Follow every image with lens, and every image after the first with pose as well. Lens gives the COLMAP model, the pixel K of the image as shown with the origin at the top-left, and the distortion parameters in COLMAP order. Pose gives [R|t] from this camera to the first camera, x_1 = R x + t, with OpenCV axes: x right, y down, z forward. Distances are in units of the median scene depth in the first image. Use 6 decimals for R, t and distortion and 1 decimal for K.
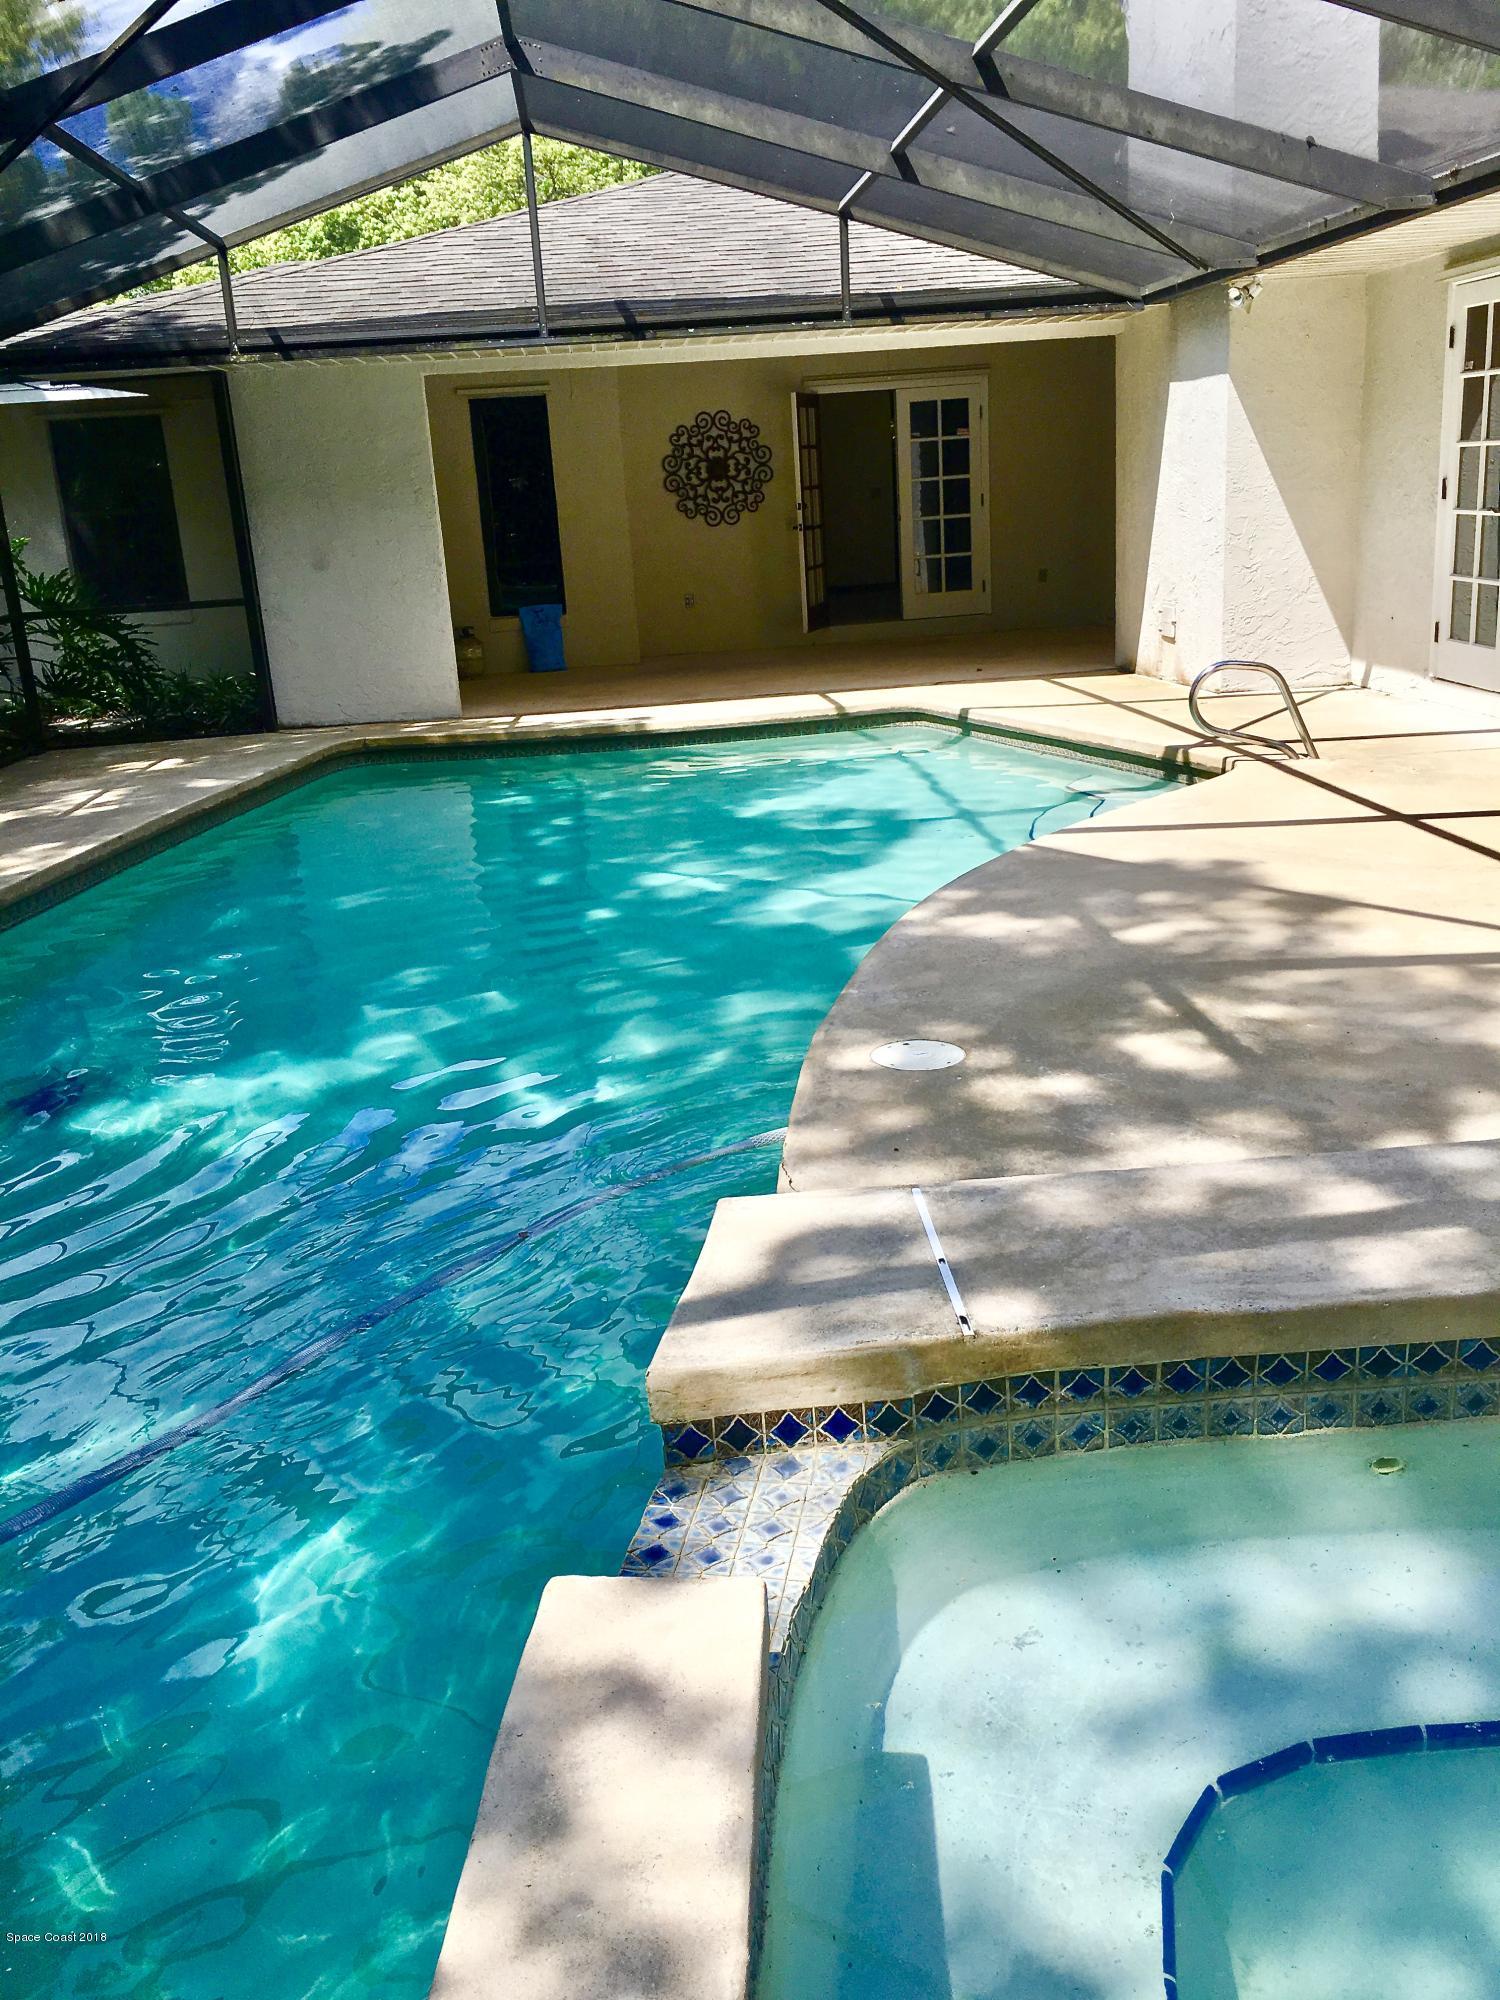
lens RADIAL K [[1702.8, 0, 749.9], [0, 1702.8, 995.3], [0, 0, 1]] dist [0.077054, -0.104147]
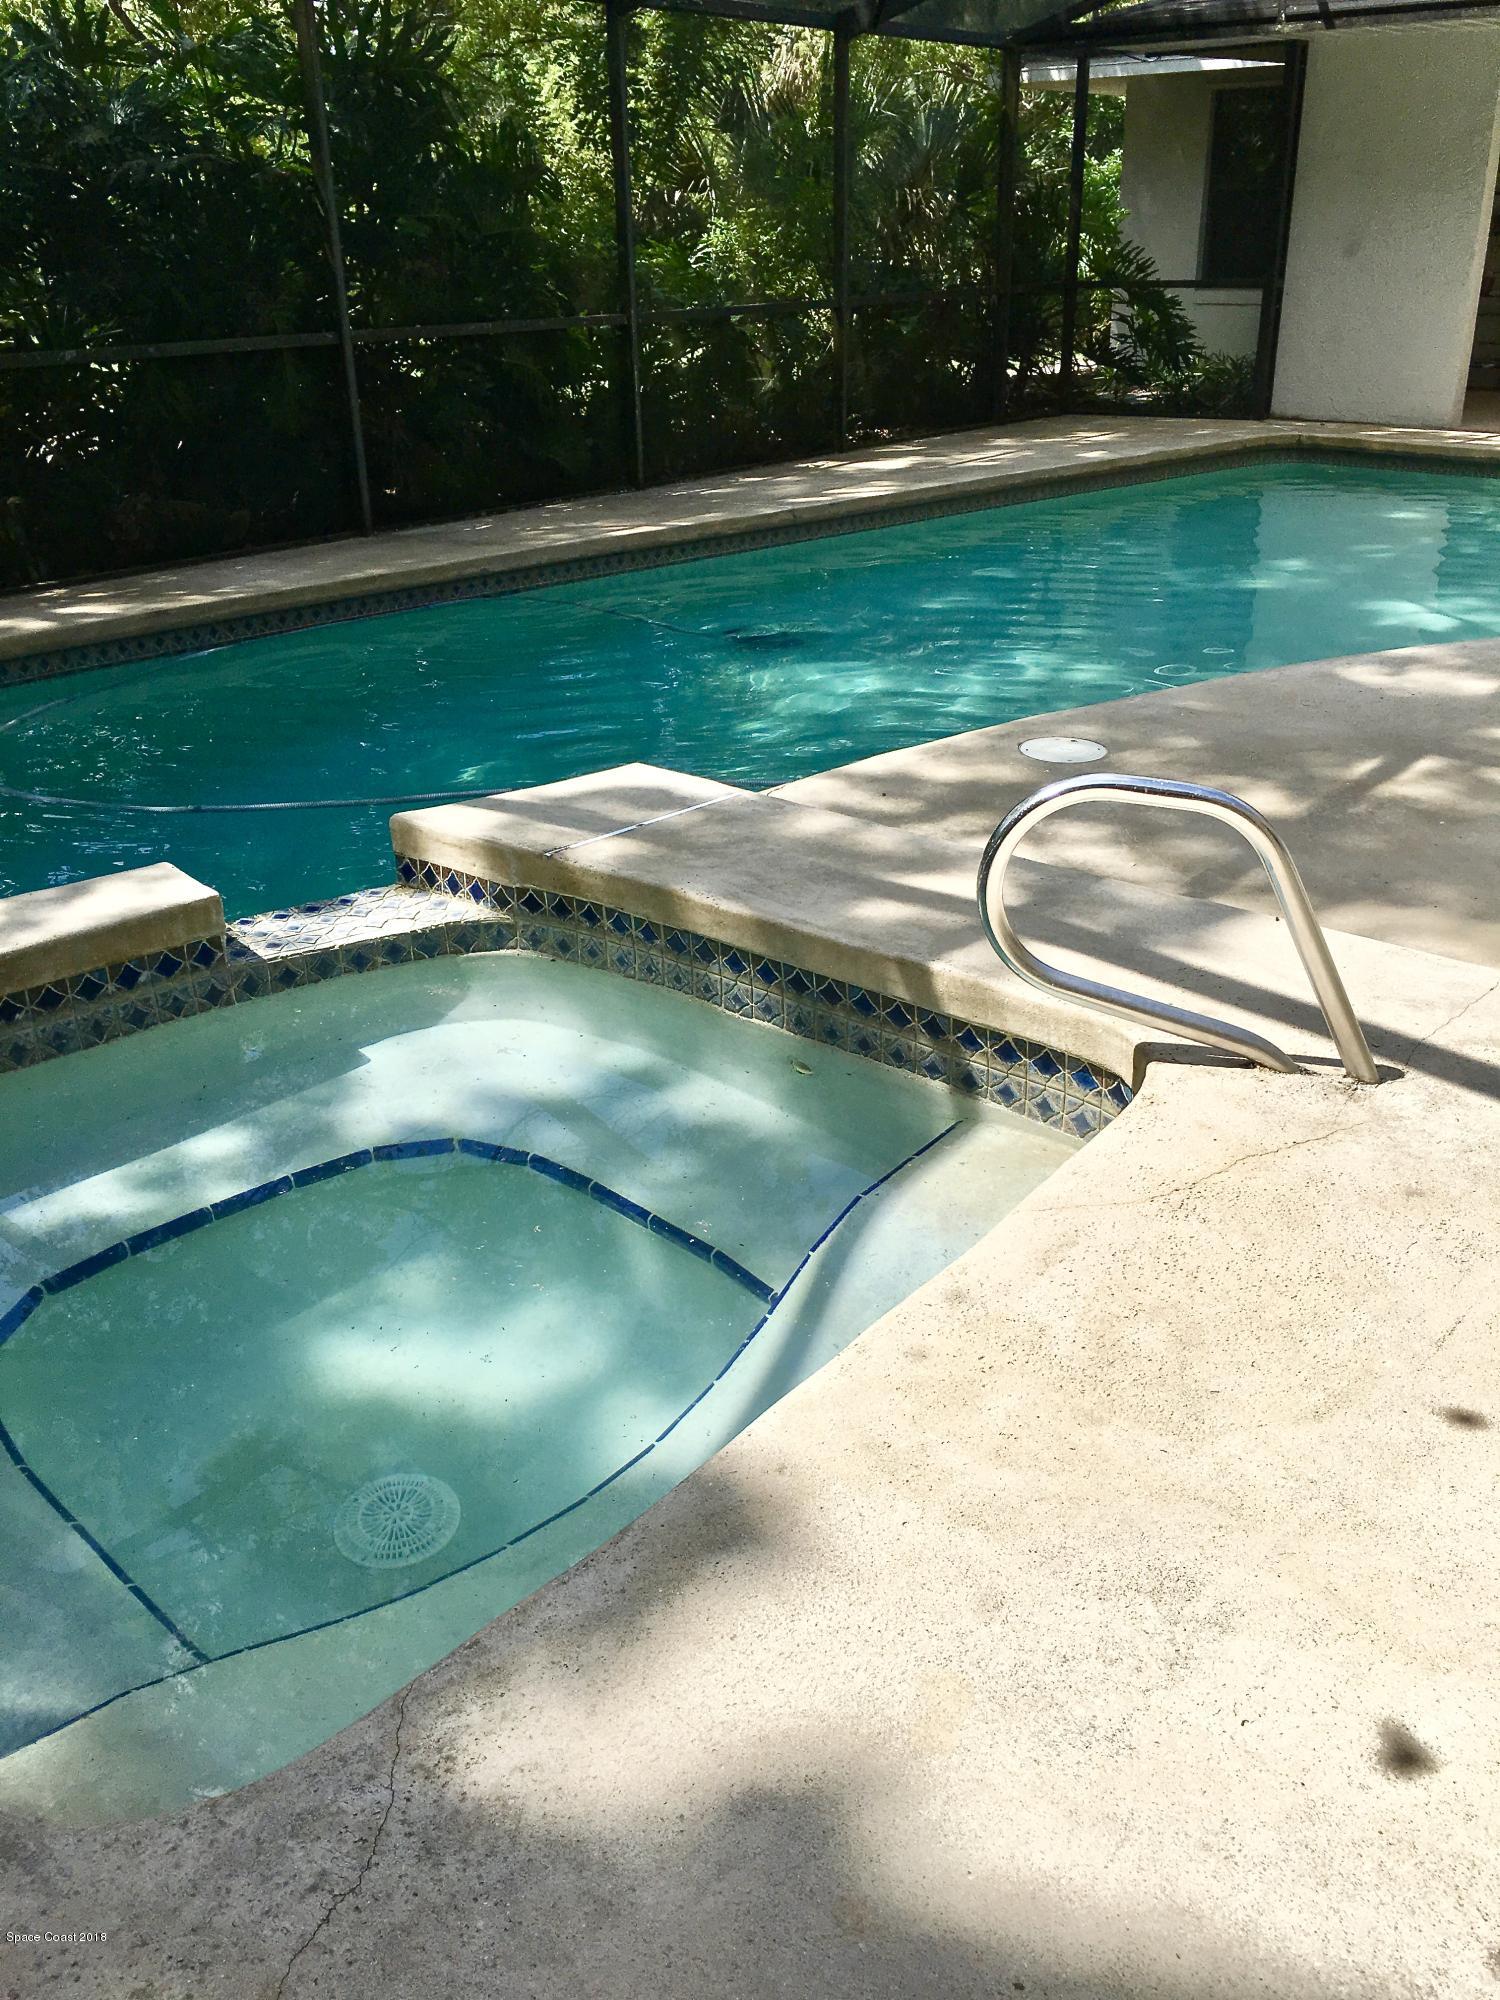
lens RADIAL K [[1702.8, 0, 747.5], [0, 1702.8, 1003.5], [0, 0, 1]] dist [0.077054, -0.104147]
pose [[0.718300, 0.332283, -0.611255, 1.093807], [-0.223757, 0.942232, 0.249262, -0.064327], [0.658770, -0.042272, 0.751156, 0.074574]]
